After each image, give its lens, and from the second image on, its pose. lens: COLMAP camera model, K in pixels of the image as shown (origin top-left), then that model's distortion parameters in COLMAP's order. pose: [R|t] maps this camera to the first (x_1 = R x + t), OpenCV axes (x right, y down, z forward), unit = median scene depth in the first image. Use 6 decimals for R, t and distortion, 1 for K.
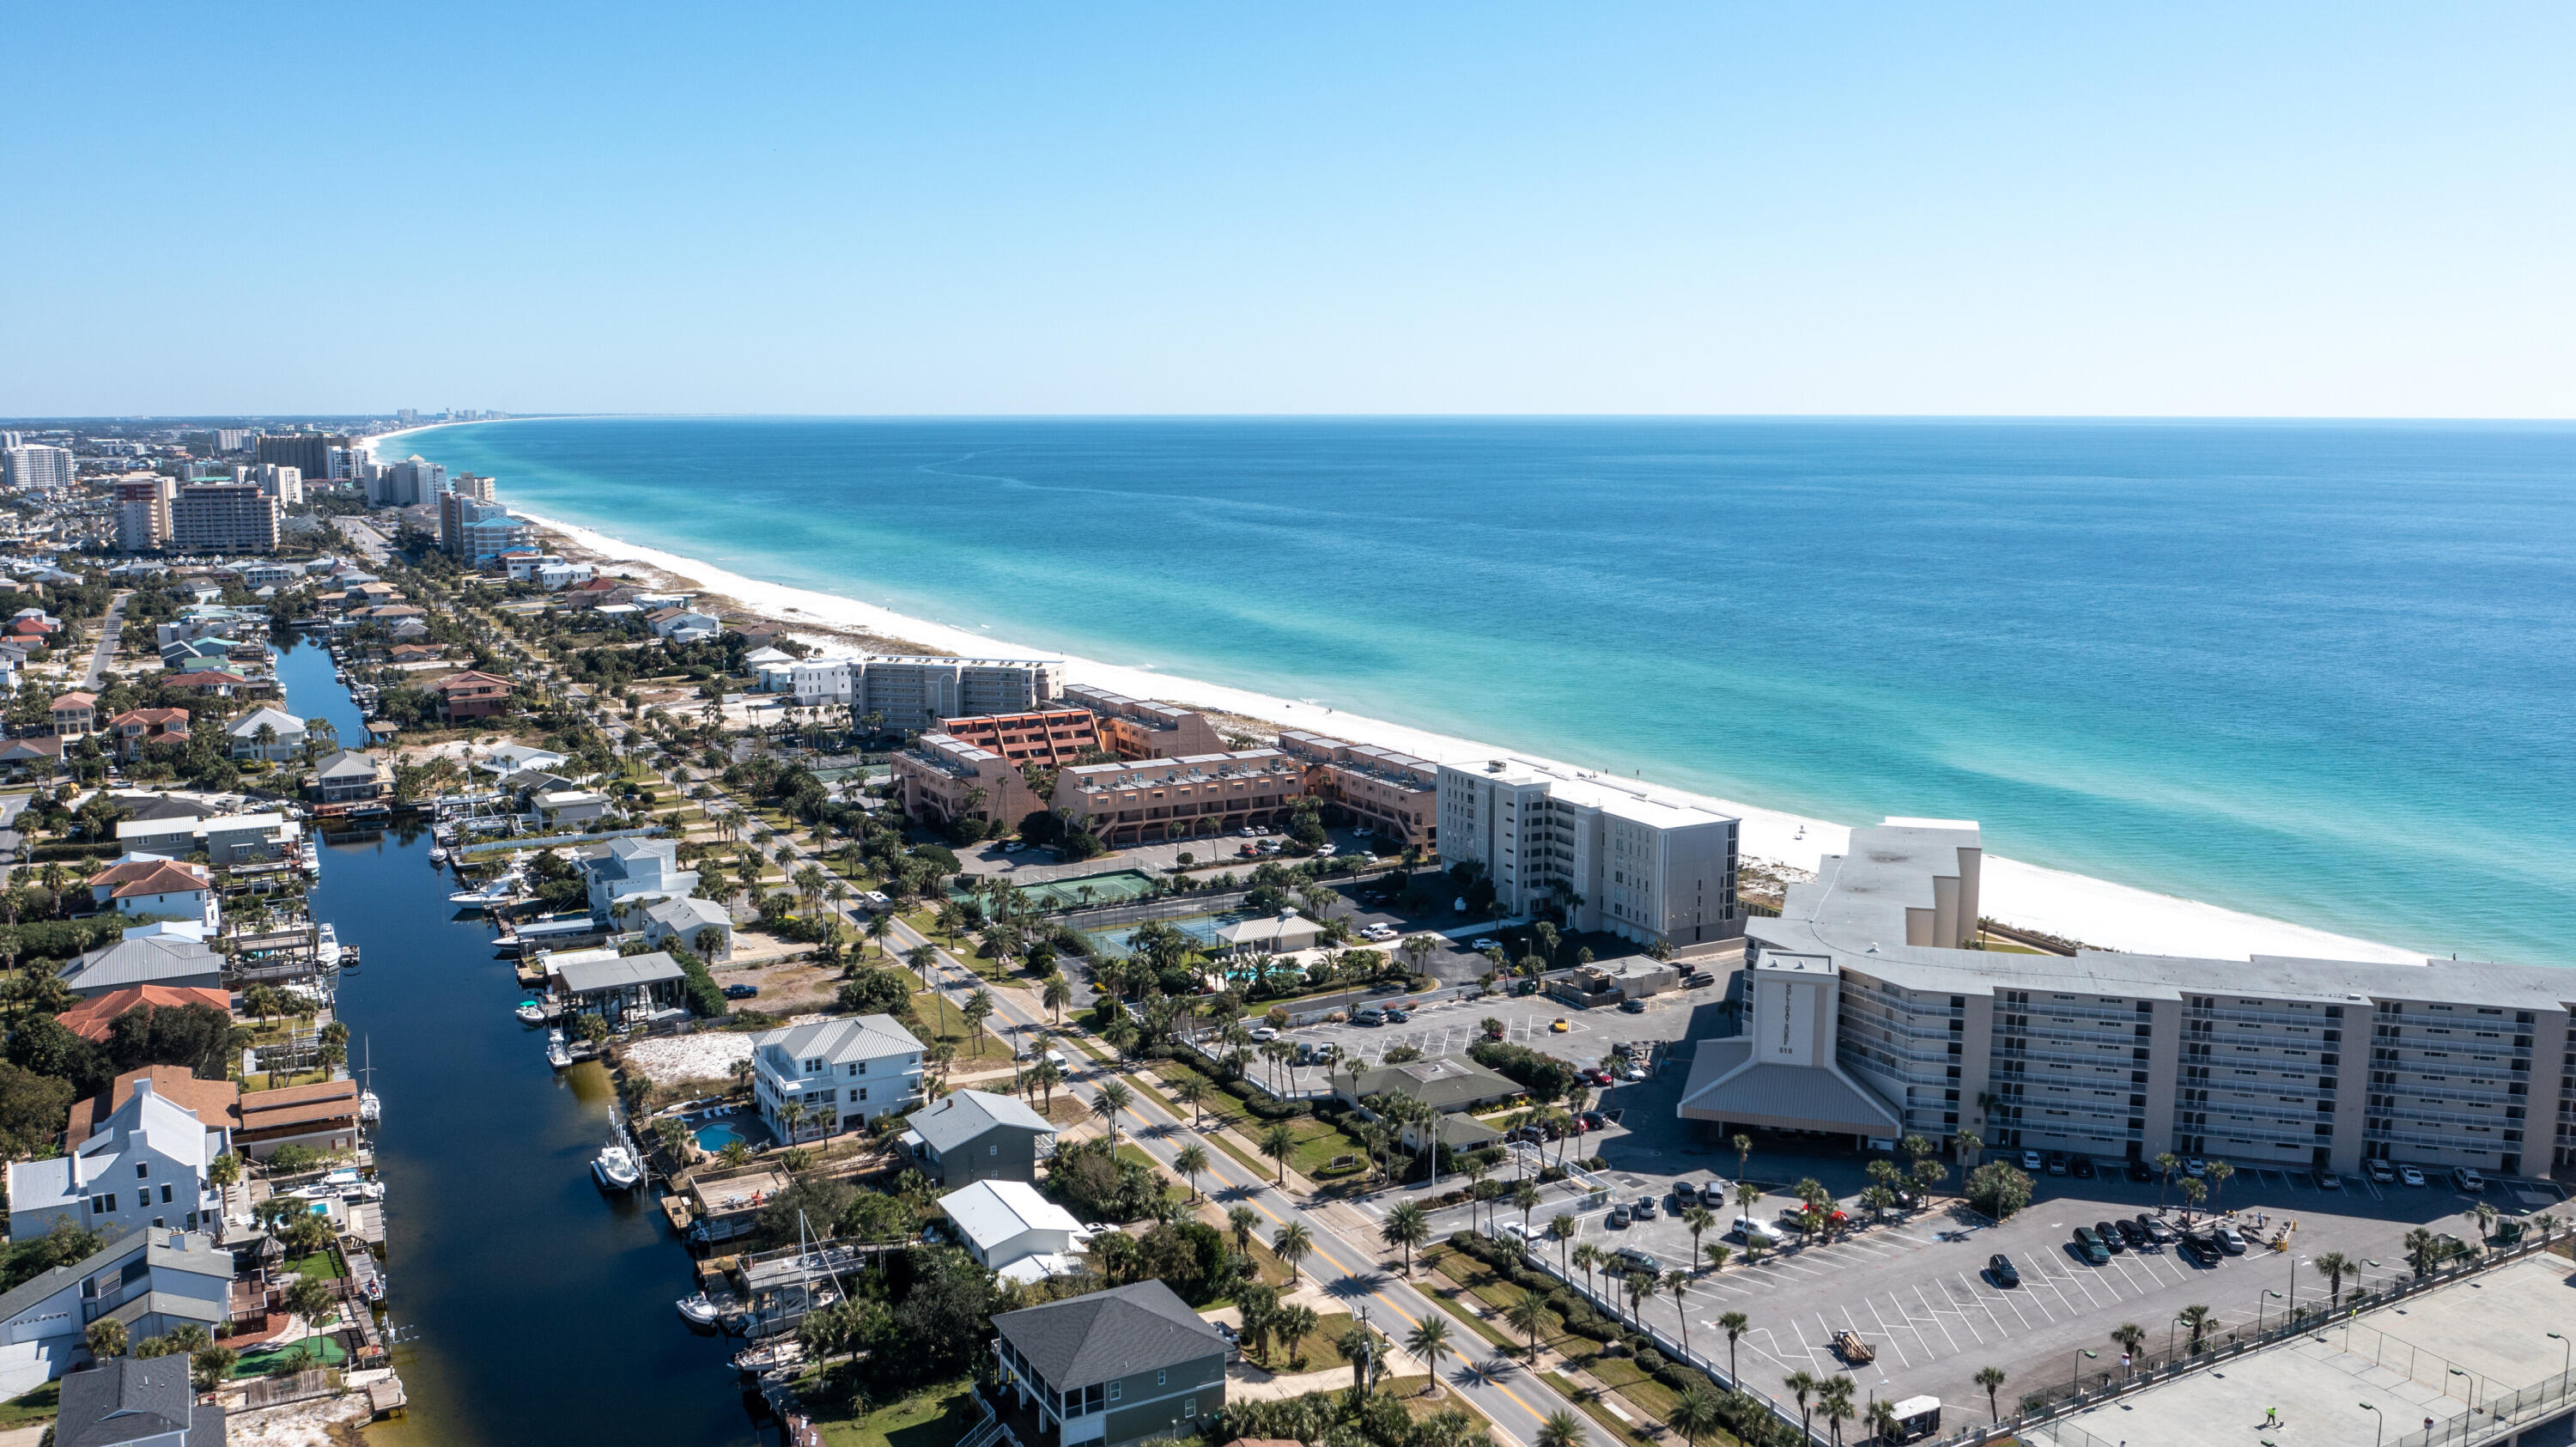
lens RADIAL K [[2046.5, 0, 1288.0], [0, 2046.5, 723.5], [0, 0, 1]] dist [-0.028894, 0.010434]
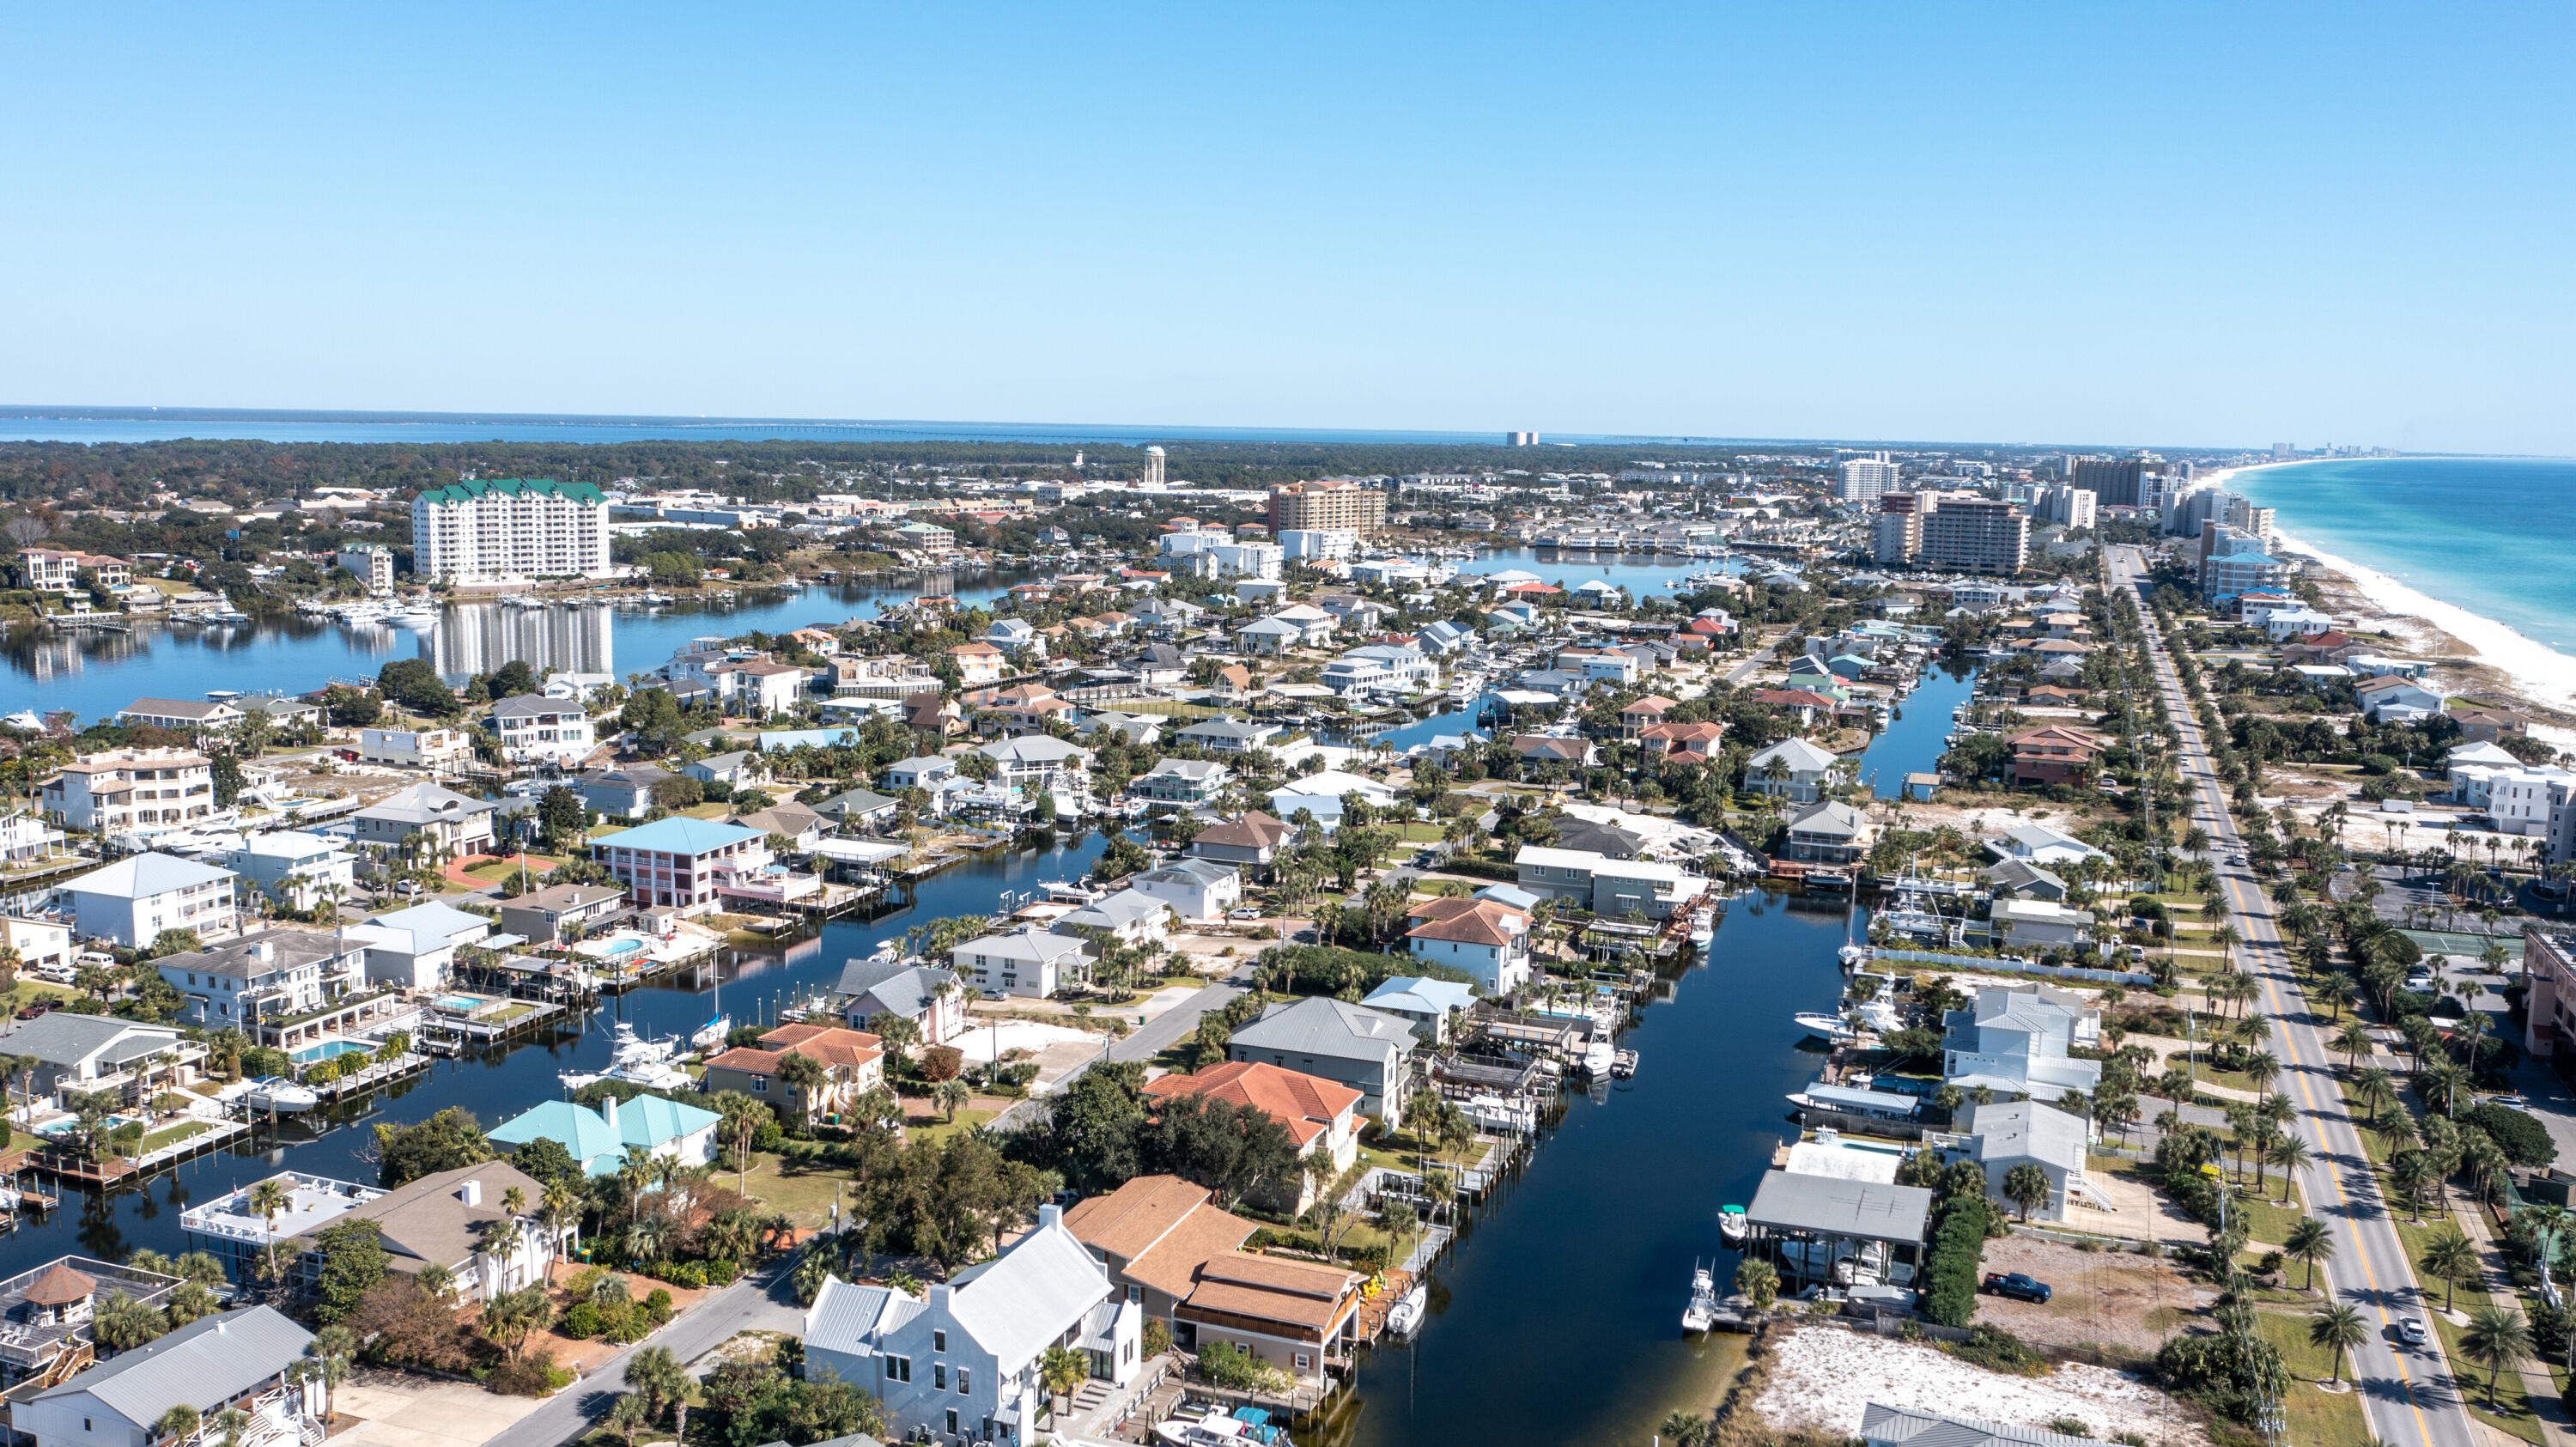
lens RADIAL K [[2122.2, 0, 1288.0], [0, 2122.2, 723.5], [0, 0, 1]] dist [-0.029017, 0.012141]
pose [[0.660546, 0.120238, -0.741095, 0.022650], [-0.136396, 0.989885, 0.039032, -0.018863], [0.738292, 0.075300, 0.670264, 0.225908]]
